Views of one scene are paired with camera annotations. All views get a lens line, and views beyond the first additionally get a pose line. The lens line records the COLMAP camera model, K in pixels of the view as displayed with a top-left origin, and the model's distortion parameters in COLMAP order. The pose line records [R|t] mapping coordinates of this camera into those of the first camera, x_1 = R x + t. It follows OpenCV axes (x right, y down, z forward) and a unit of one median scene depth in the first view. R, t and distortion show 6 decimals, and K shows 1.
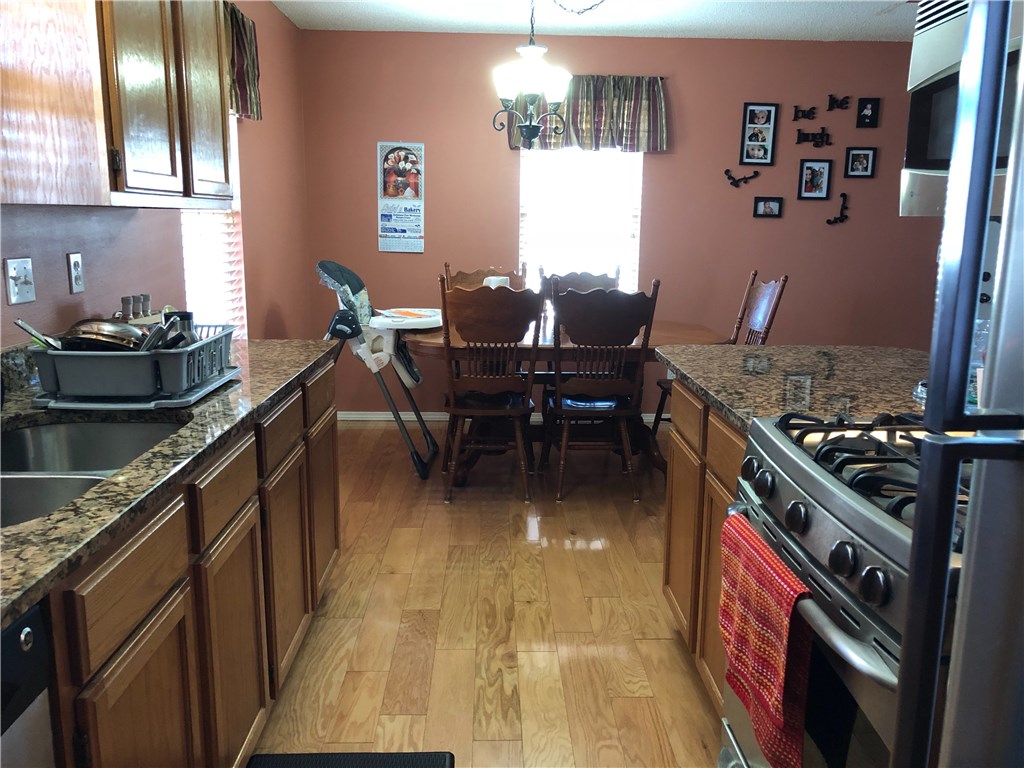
lens RADIAL K [[842.4, 0, 517.1], [0, 842.4, 384.3], [0, 0, 1]] dist [0.072957, -0.094119]
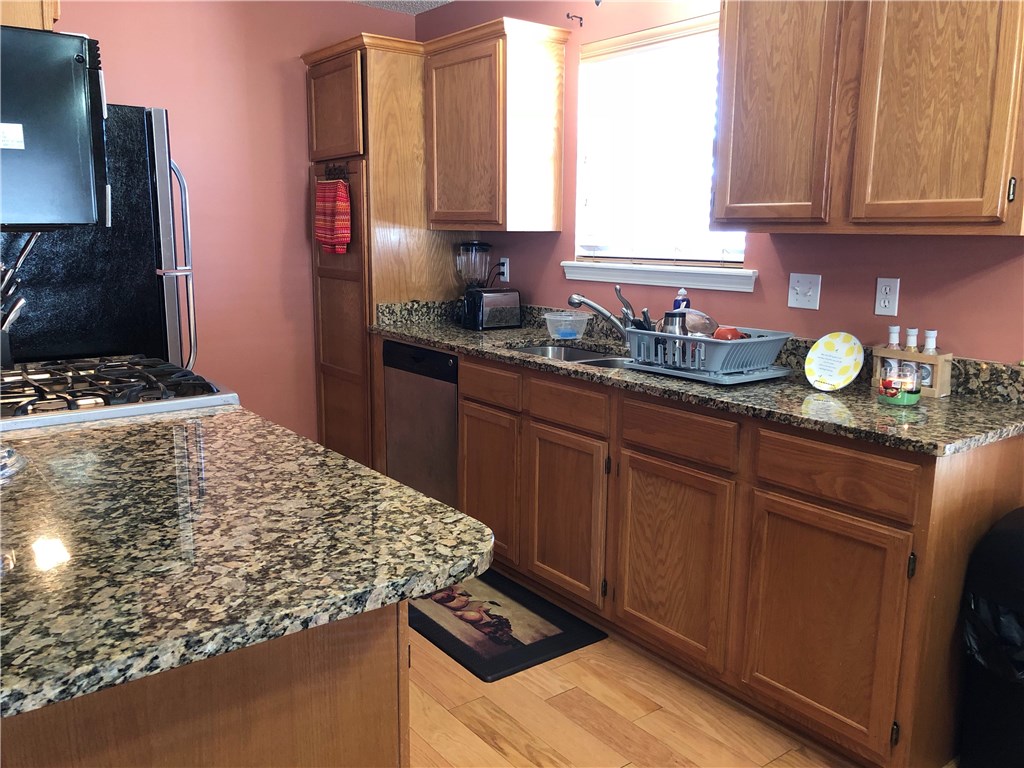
lens RADIAL K [[842.4, 0, 511.8], [0, 842.4, 383.8], [0, 0, 1]] dist [0.072957, -0.094119]
pose [[-0.816582, 0.083552, -0.571151, 0.528132], [-0.124066, 0.940939, 0.315026, -0.333633], [0.563739, 0.328105, -0.757988, 1.735507]]
